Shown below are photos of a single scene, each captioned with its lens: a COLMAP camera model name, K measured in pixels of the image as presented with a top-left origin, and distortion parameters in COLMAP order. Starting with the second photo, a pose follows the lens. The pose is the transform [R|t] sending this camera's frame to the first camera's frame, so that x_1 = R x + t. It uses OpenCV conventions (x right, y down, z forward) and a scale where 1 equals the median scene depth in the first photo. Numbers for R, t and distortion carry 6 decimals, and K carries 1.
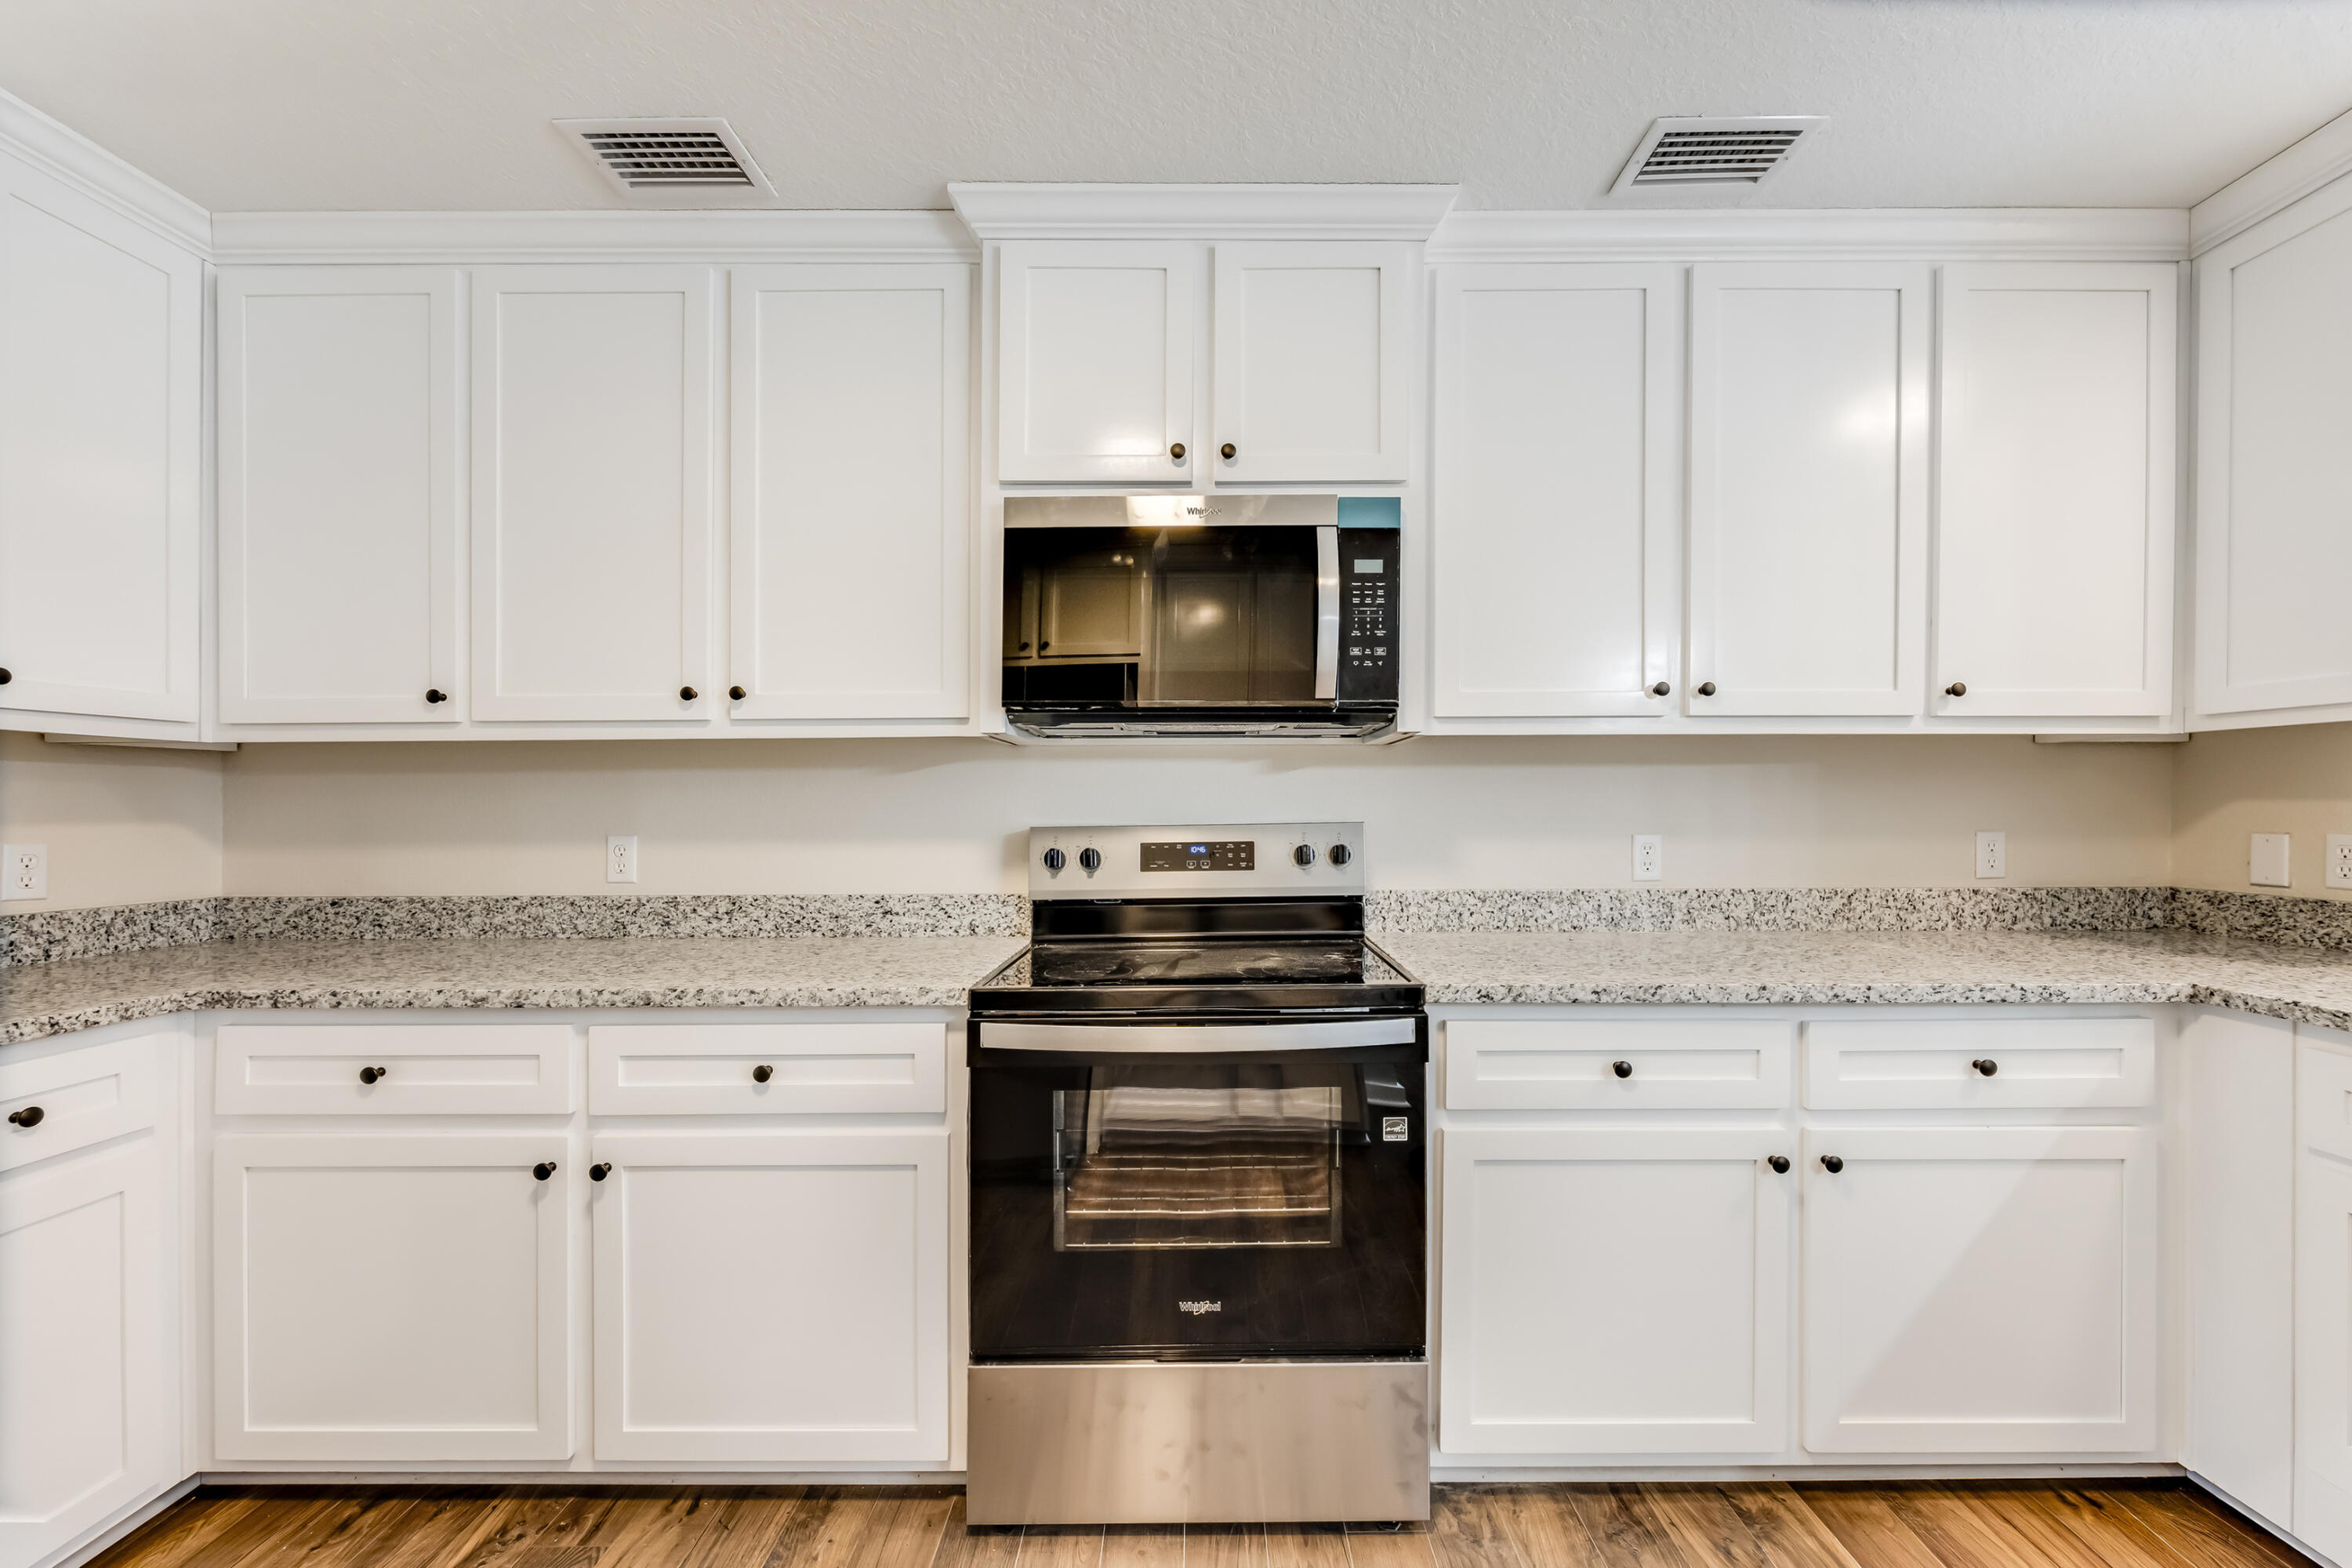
lens RADIAL K [[910.0, 0, 1189.2], [0, 910.0, 817.1], [0, 0, 1]] dist [-0.006610, 0.000218]
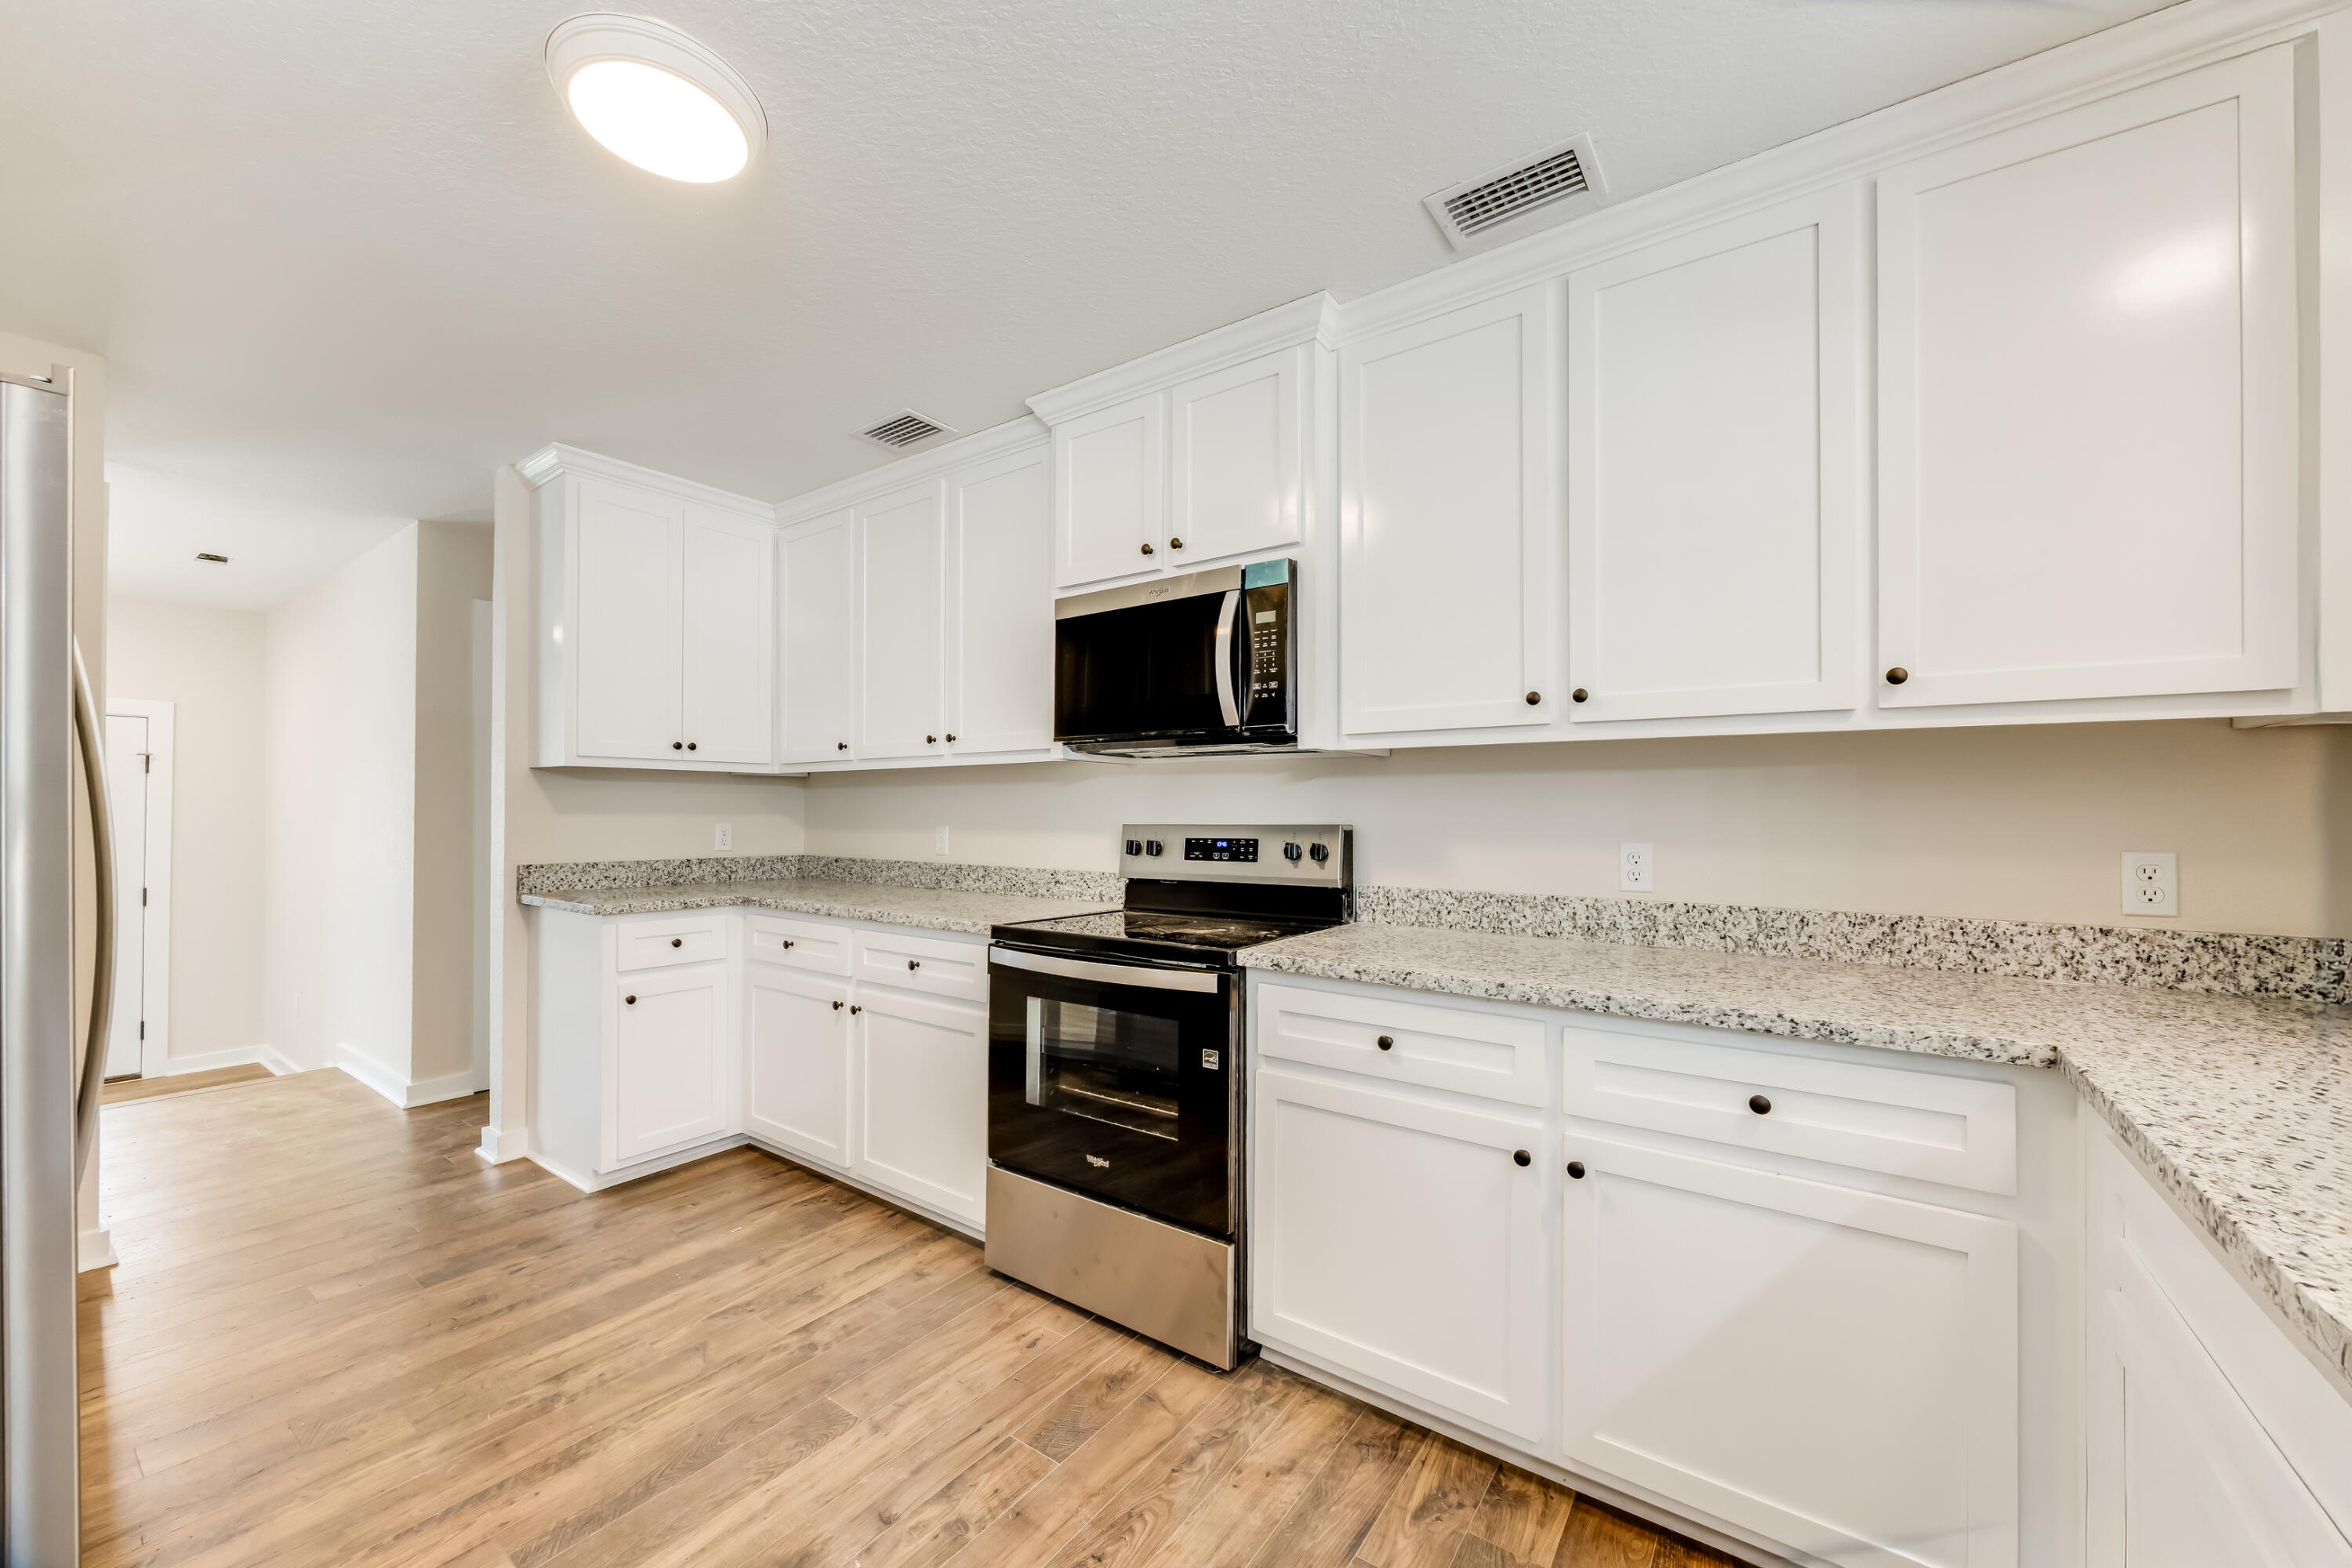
lens RADIAL K [[910.0, 0, 1179.8], [0, 910.0, 817.7], [0, 0, 1]] dist [-0.006610, 0.000218]
pose [[0.804310, 0.011934, -0.594090, 0.836978], [-0.014958, 0.999888, -0.000165, -0.000318], [0.594021, 0.009019, 0.804399, -0.064981]]
